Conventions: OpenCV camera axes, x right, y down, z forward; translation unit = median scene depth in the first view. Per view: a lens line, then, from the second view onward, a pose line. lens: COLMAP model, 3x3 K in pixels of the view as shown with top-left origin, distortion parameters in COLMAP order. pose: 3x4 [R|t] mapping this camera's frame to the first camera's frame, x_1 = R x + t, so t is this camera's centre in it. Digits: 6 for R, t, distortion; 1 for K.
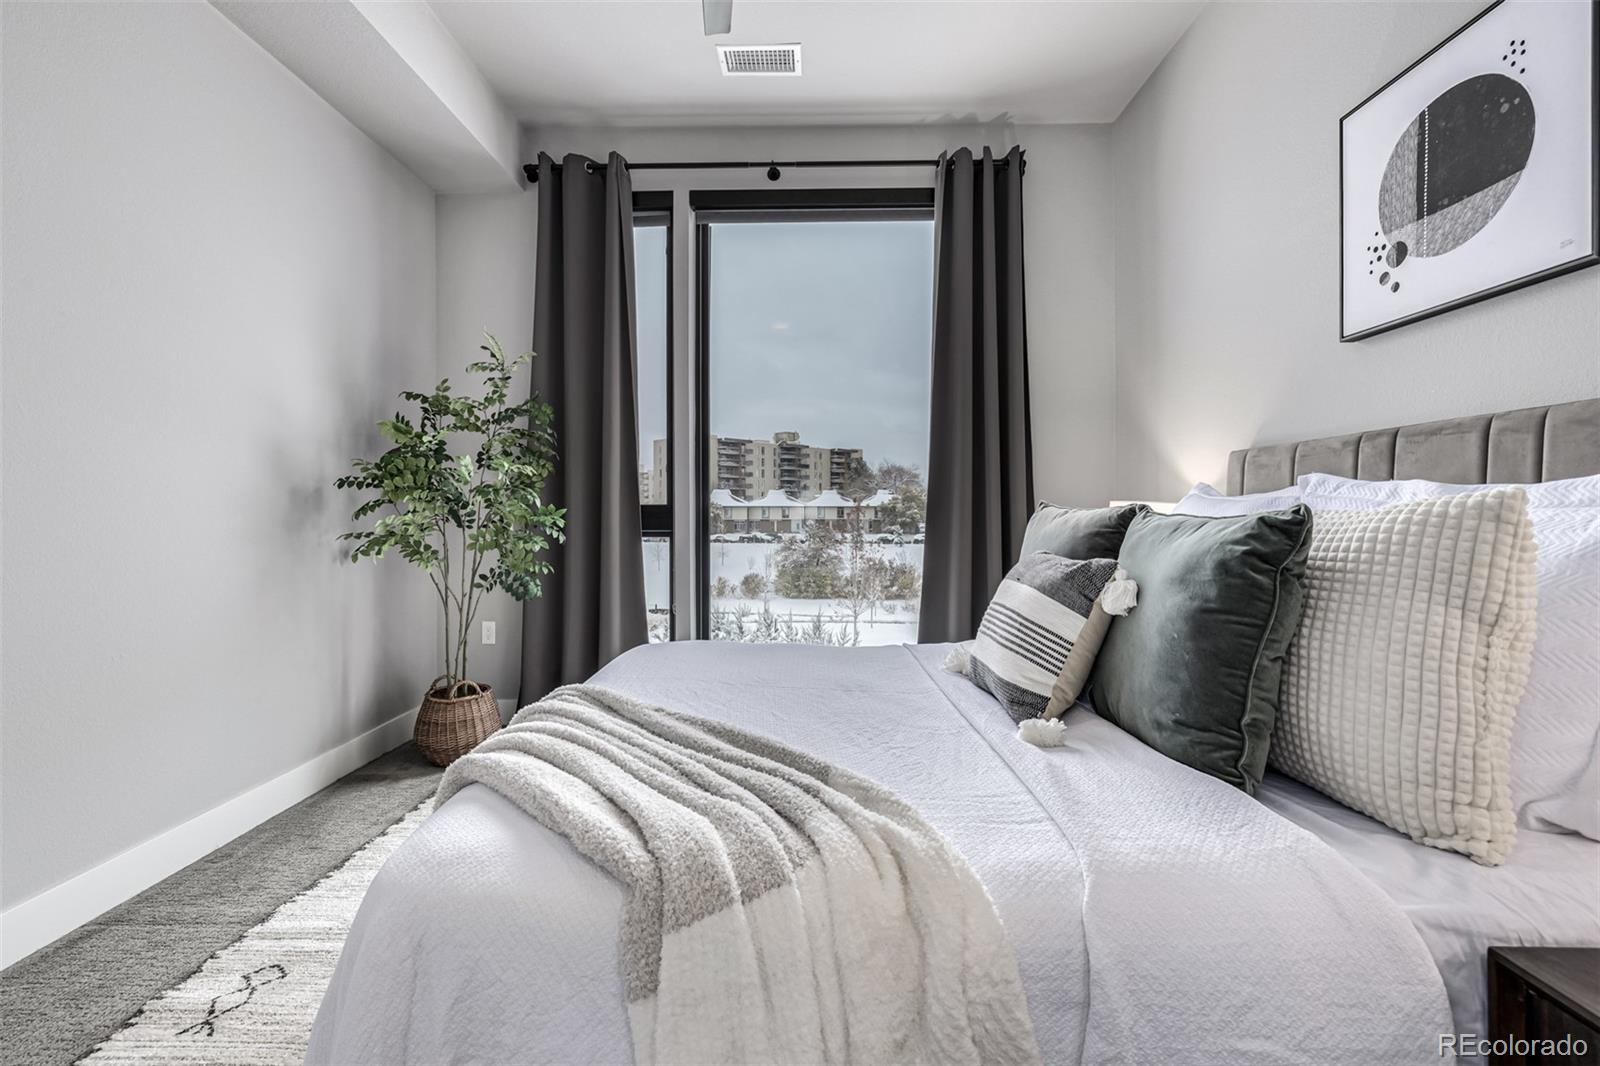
lens RADIAL K [[676.1, 0, 789.9], [0, 676.1, 516.5], [0, 0, 1]] dist [0.000652, -0.001089]
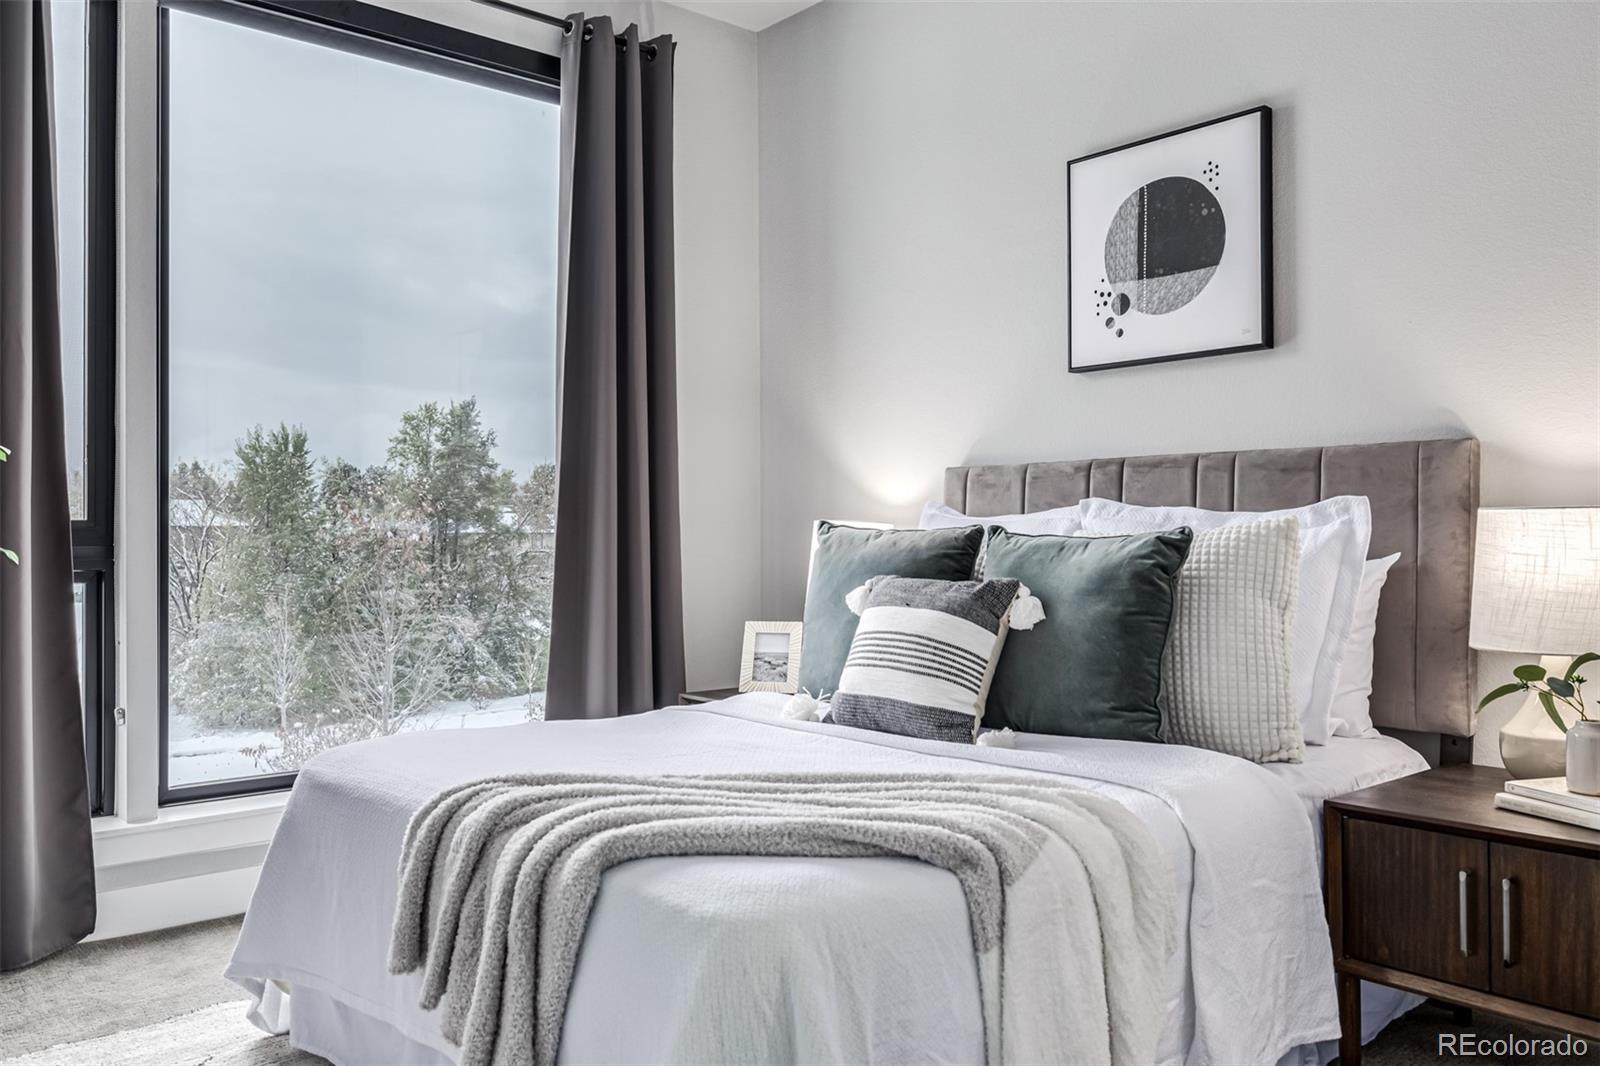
lens RADIAL K [[1258.3, 0, 789.4], [0, 1258.3, 530.0], [0, 0, 1]] dist [-0.002912, 0.001255]
pose [[0.744153, 0.001473, 0.668007, -0.966500], [0.005511, 0.999950, -0.008344, 0.002993], [-0.667986, 0.009891, 0.744108, -0.198015]]
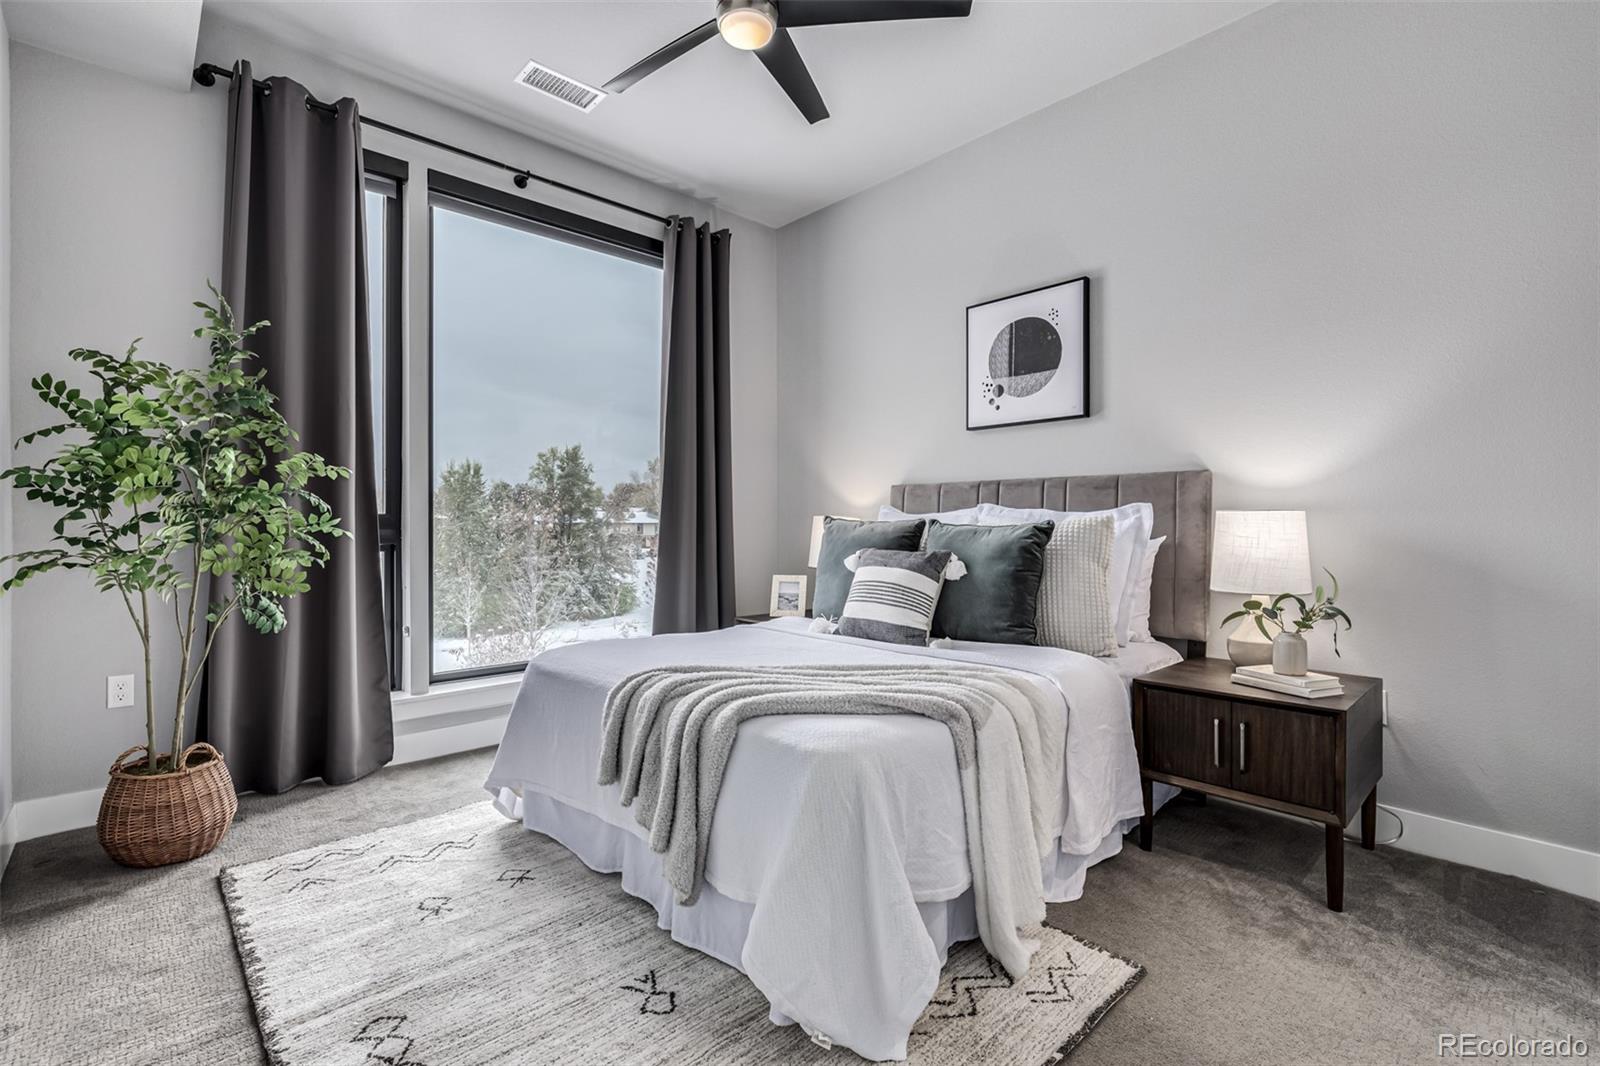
lens RADIAL K [[730.0, 0, 792.9], [0, 730.0, 529.9], [0, 0, 1]] dist [-0.007938, 0.000129]
pose [[0.716194, -0.003508, 0.697893, -1.041345], [0.002115, 0.999994, 0.002856, 0.003488], [-0.697898, -0.000570, 0.716197, -0.091171]]
